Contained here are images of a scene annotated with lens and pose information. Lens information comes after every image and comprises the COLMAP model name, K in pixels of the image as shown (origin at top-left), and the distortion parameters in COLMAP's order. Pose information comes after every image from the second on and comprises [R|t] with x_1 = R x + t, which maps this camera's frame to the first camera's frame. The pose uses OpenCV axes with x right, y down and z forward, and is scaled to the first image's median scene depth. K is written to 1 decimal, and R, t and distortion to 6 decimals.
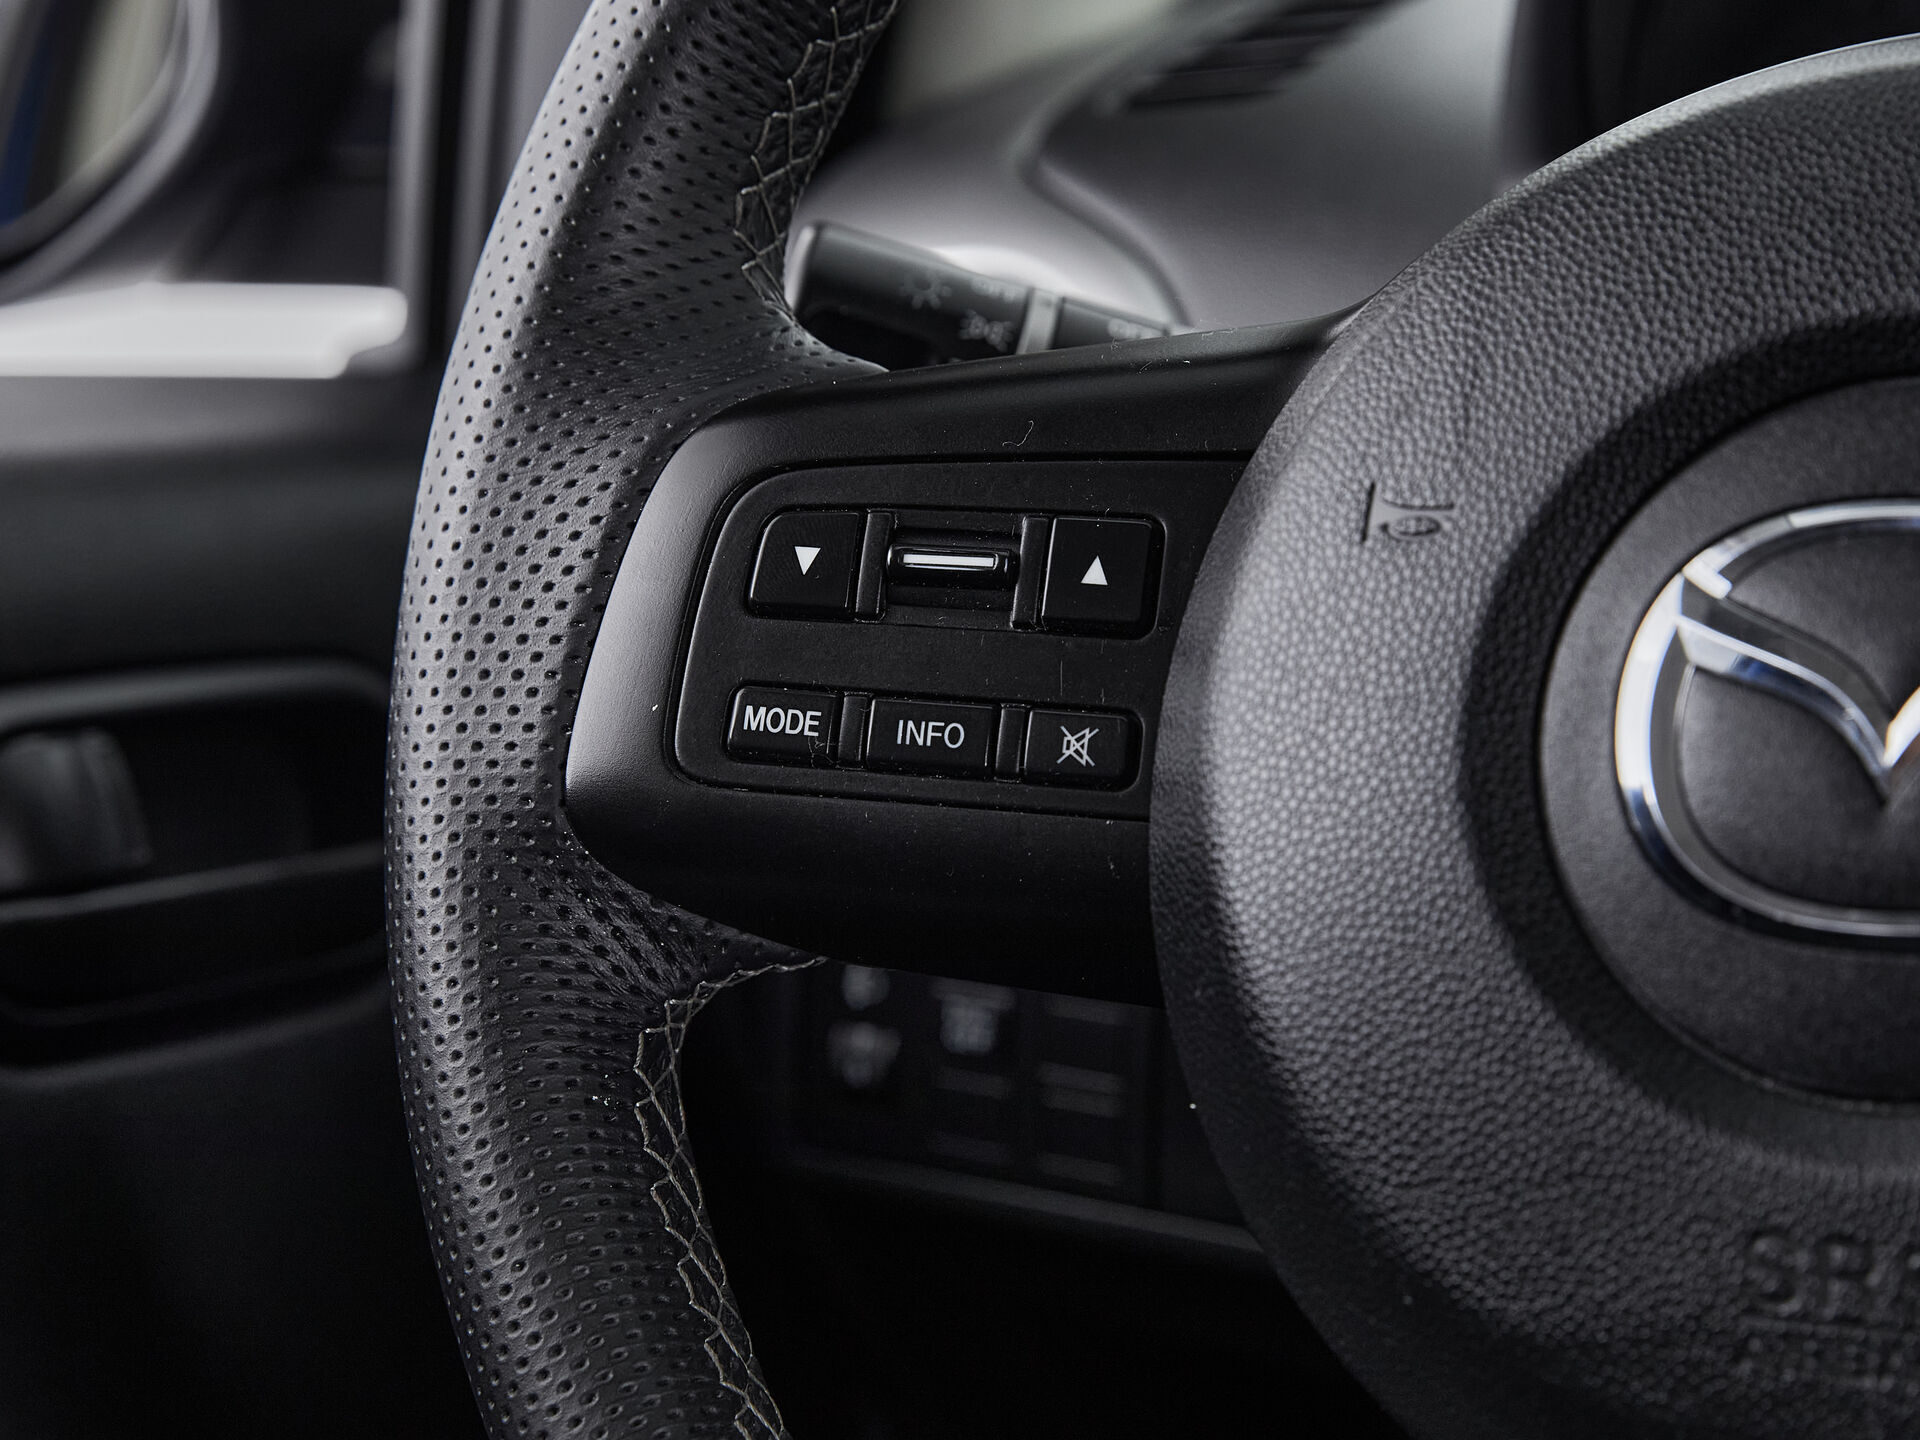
lens RADIAL K [[4265.3, 0, 960.0], [0, 4265.3, 720.0], [0, 0, 1]] dist [-0.087599, -0.098797]
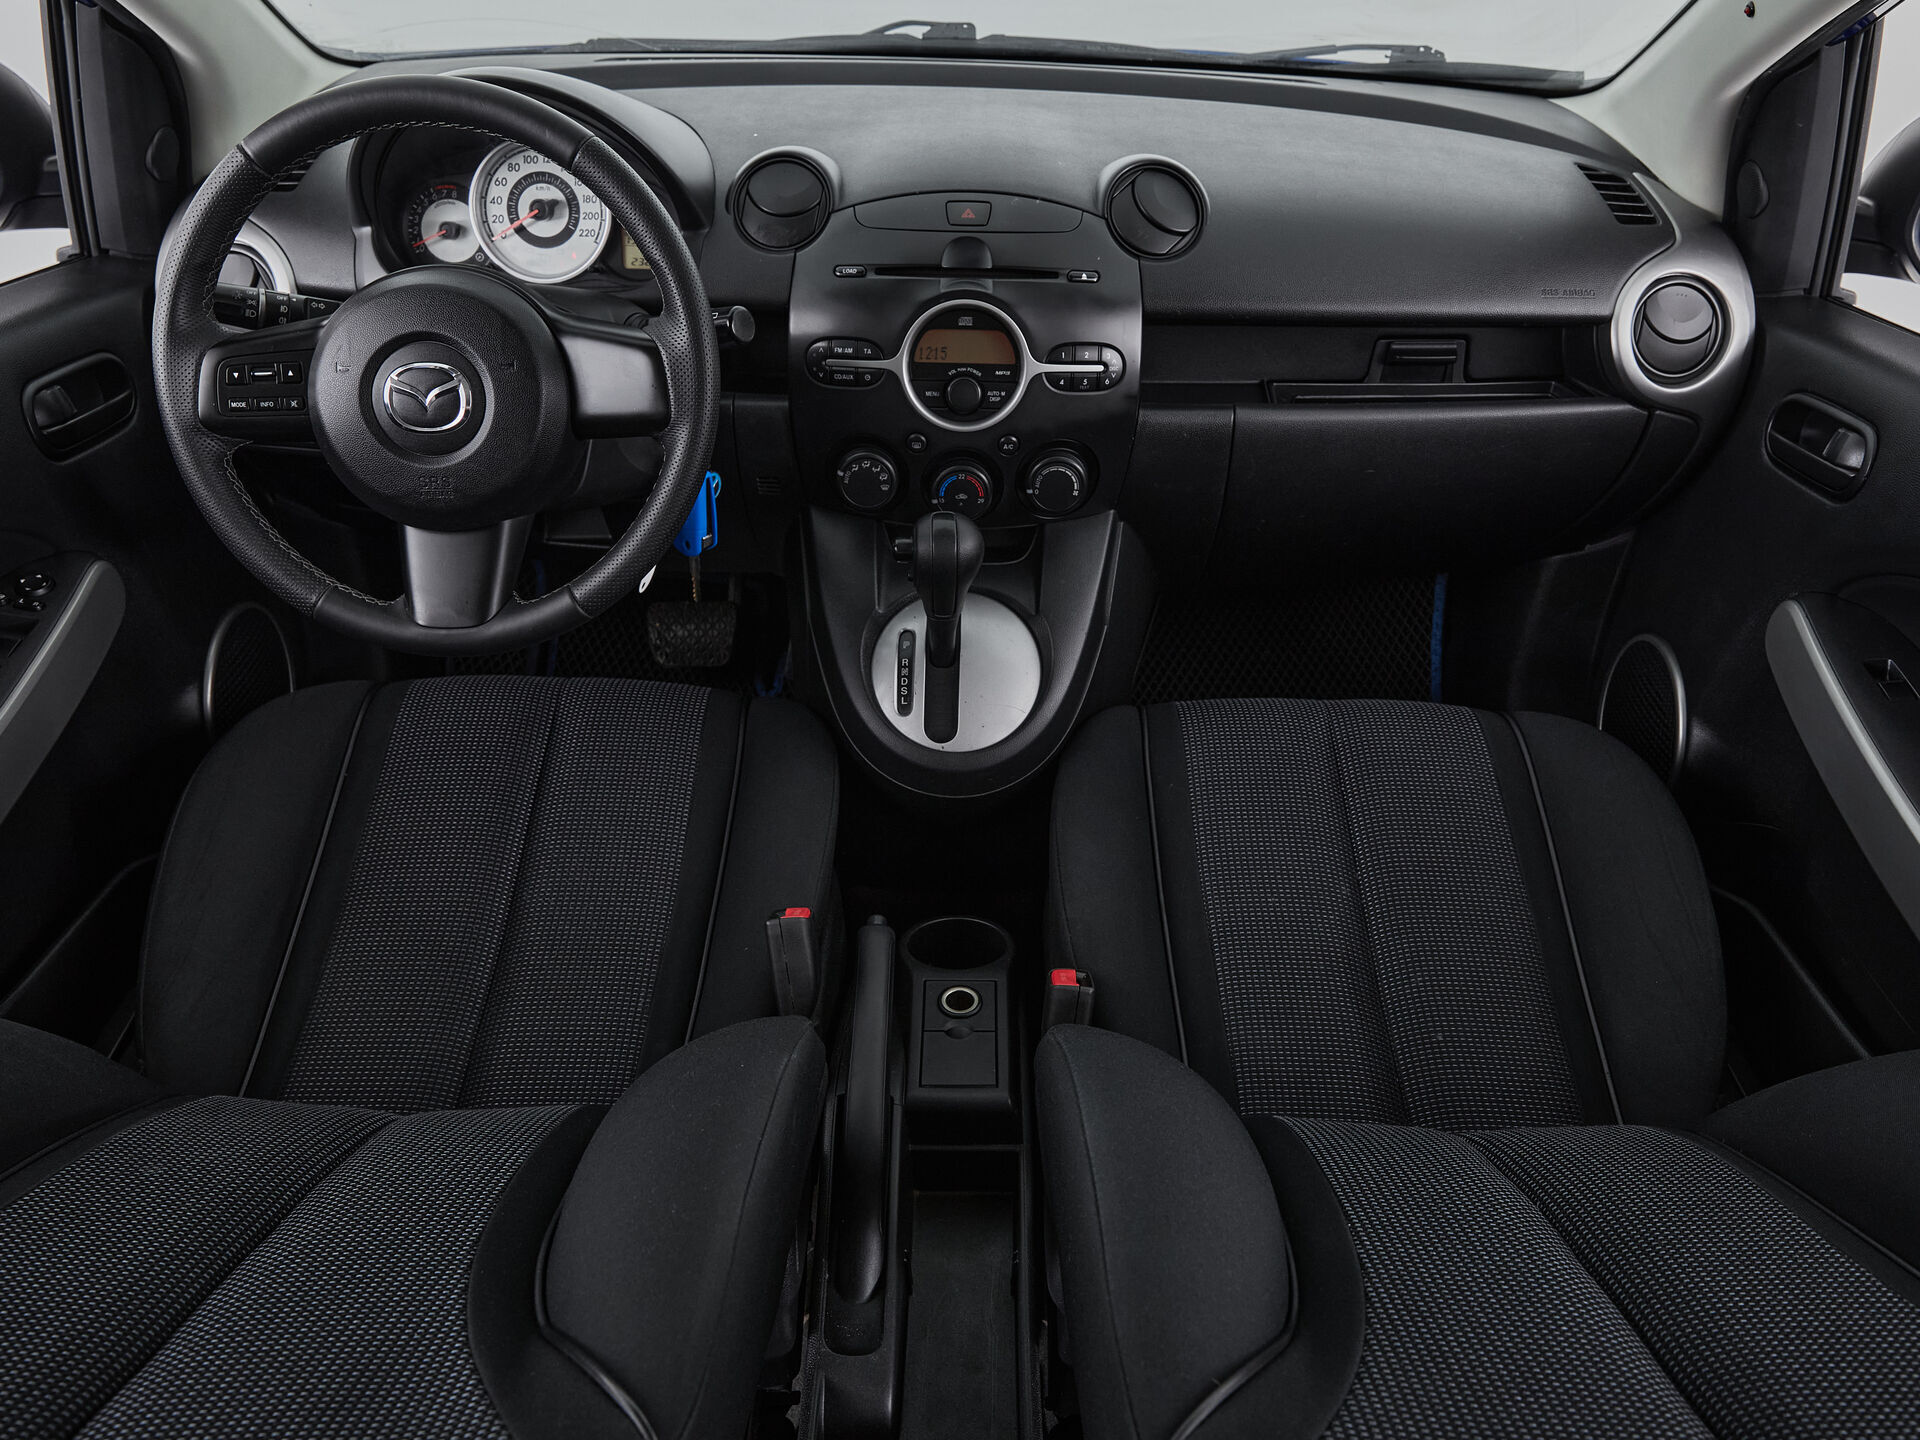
lens RADIAL K [[1462.0, 0, 960.0], [0, 1462.0, 720.0], [0, 0, 1]] dist [-0.012827, 0.004079]
pose [[0.894856, -0.218262, 0.389352, -0.028684], [0.049295, 0.915280, 0.399790, -0.351174], [-0.443625, -0.338562, 0.829803, -1.234333]]
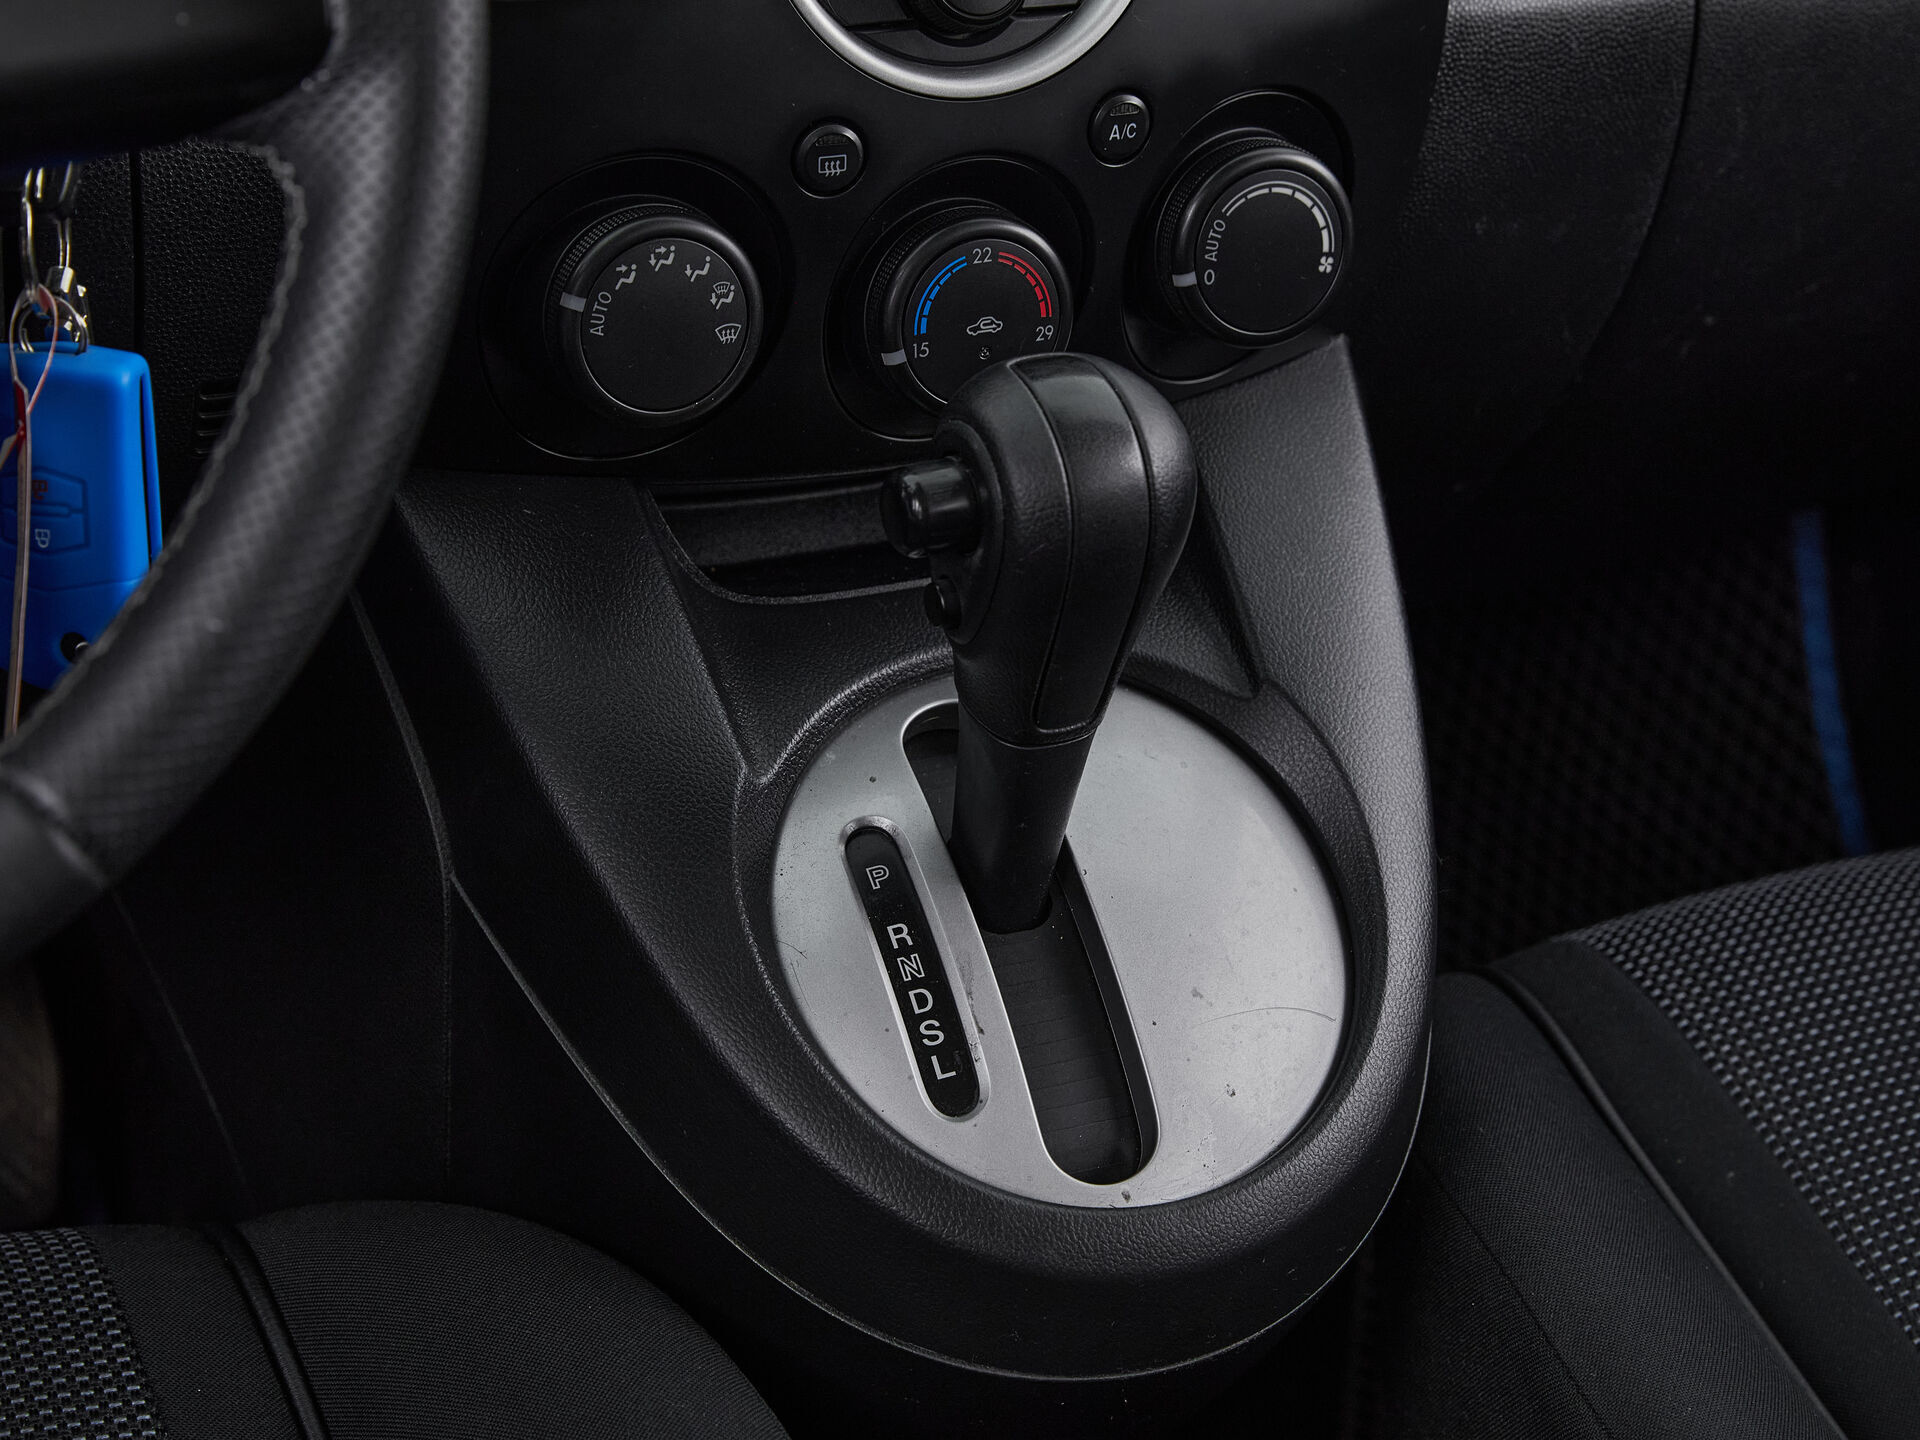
lens RADIAL K [[4069.1, 0, 964.4], [0, 4069.1, 776.1], [0, 0, 1]] dist [-0.049951, -0.323274]
pose [[0.625300, -0.303750, 0.718844, -0.457268], [0.112647, 0.946625, 0.302012, -0.108602], [-0.772212, -0.107872, 0.626141, -0.342114]]
